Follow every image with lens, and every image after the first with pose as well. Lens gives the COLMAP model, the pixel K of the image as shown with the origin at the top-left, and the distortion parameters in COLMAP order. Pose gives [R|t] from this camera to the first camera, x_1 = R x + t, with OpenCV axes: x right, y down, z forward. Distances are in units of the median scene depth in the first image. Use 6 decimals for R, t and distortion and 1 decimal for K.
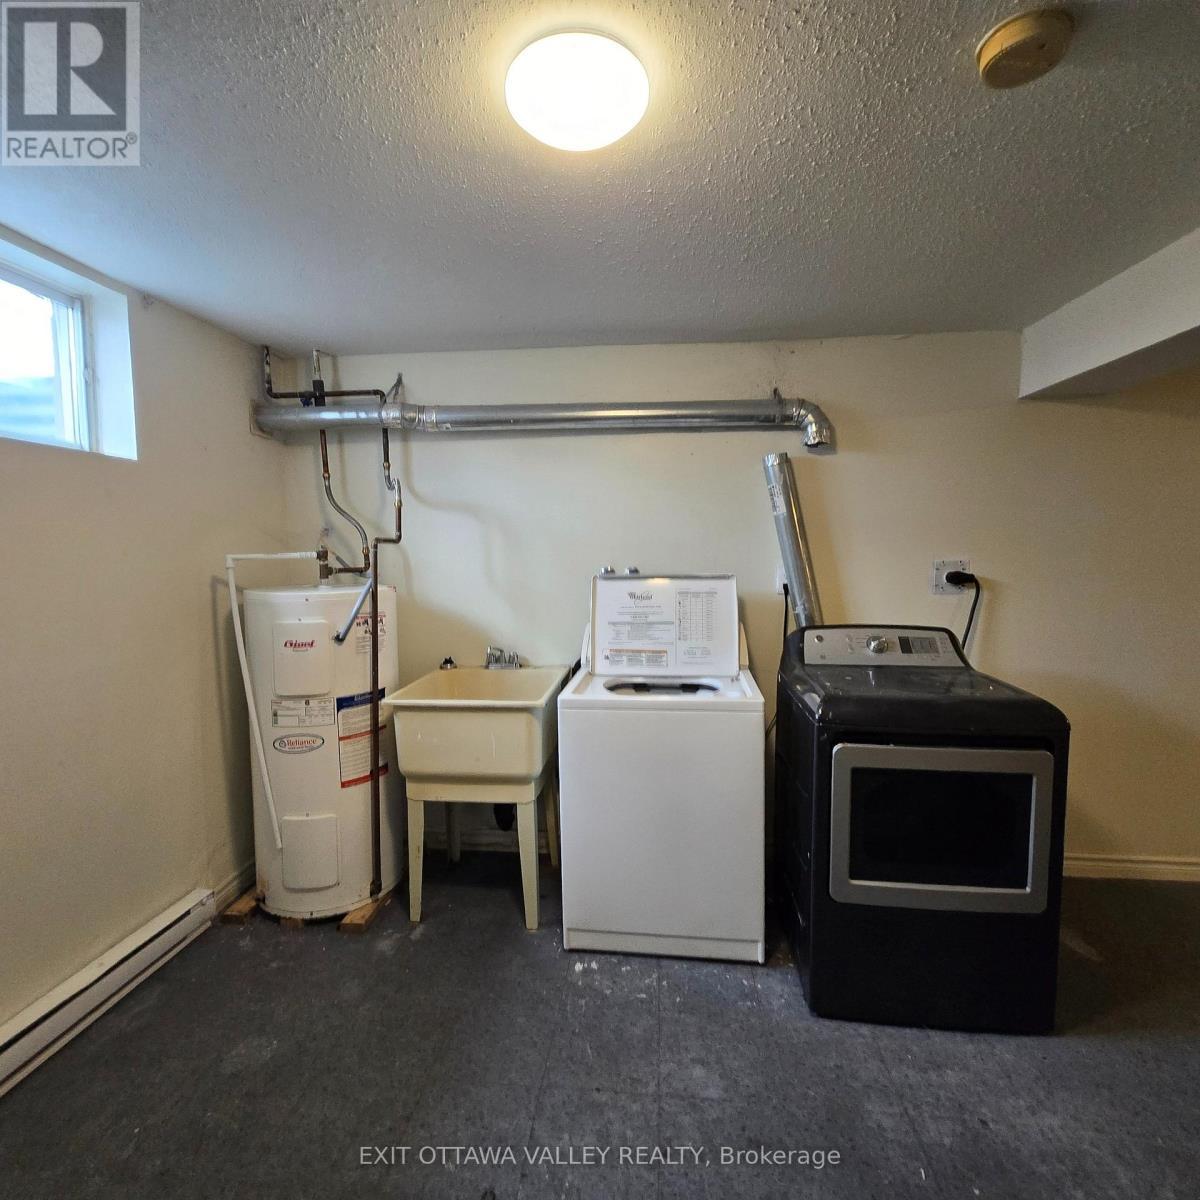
lens RADIAL K [[637.1, 0, 600.0], [0, 637.1, 600.0], [0, 0, 1]] dist [0.002903, 0.000780]
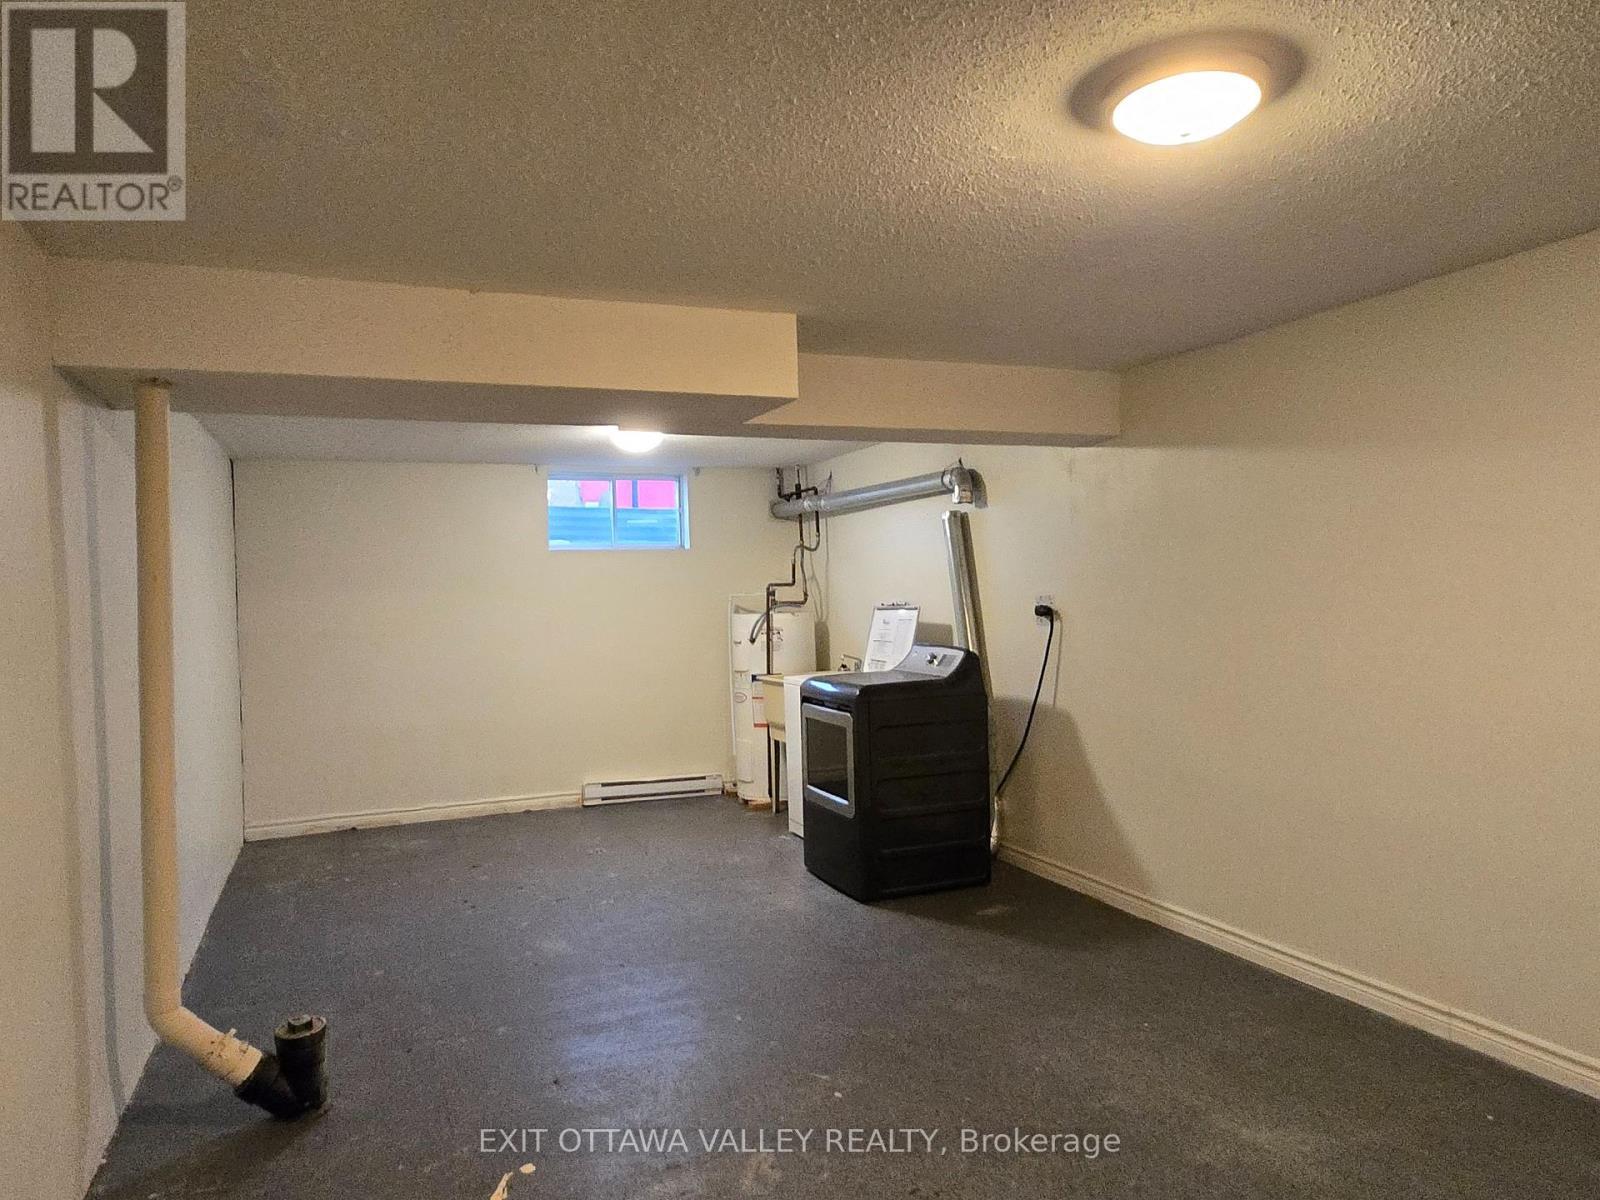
lens RADIAL K [[1065.3, 0, 805.7], [0, 1065.3, 597.0], [0, 0, 1]] dist [0.003437, -0.000039]
pose [[0.485699, -0.003232, -0.874120, 2.012586], [-0.038394, 0.998949, -0.025027, 0.006049], [0.873282, 0.045717, 0.485065, -0.281826]]
